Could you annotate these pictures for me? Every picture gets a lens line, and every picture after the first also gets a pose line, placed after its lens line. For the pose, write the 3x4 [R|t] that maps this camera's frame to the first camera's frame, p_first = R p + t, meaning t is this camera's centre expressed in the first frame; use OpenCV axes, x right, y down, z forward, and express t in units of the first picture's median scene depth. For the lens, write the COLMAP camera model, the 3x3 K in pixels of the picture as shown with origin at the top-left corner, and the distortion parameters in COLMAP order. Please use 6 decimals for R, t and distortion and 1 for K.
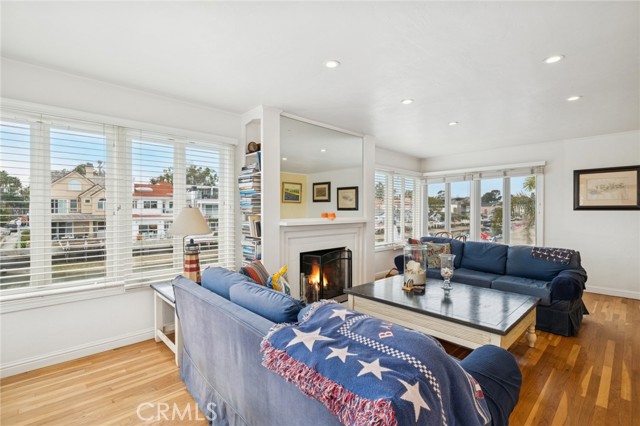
lens RADIAL K [[293.5, 0, 318.5], [0, 293.5, 214.4], [0, 0, 1]] dist [-0.004123, -0.001185]
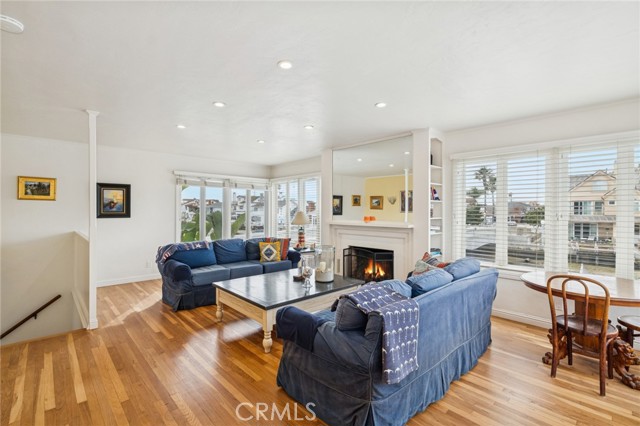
lens RADIAL K [[293.5, 0, 321.3], [0, 293.5, 210.4], [0, 0, 1]] dist [-0.004123, -0.001185]
pose [[-0.015738, -0.002926, -0.999872, 0.738905], [-0.015470, 0.999877, -0.002682, -0.014113], [0.999756, 0.015426, -0.015781, 0.518964]]
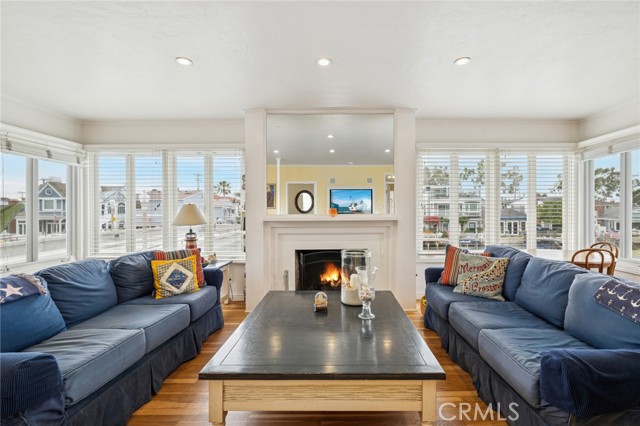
lens RADIAL K [[293.5, 0, 341.4], [0, 293.5, 214.2], [0, 0, 1]] dist [-0.004123, -0.001185]
pose [[0.731150, 0.000519, -0.682217, 0.414648], [-0.001318, 0.999999, -0.000652, 0.007669], [0.682216, 0.001376, 0.731150, 0.227975]]
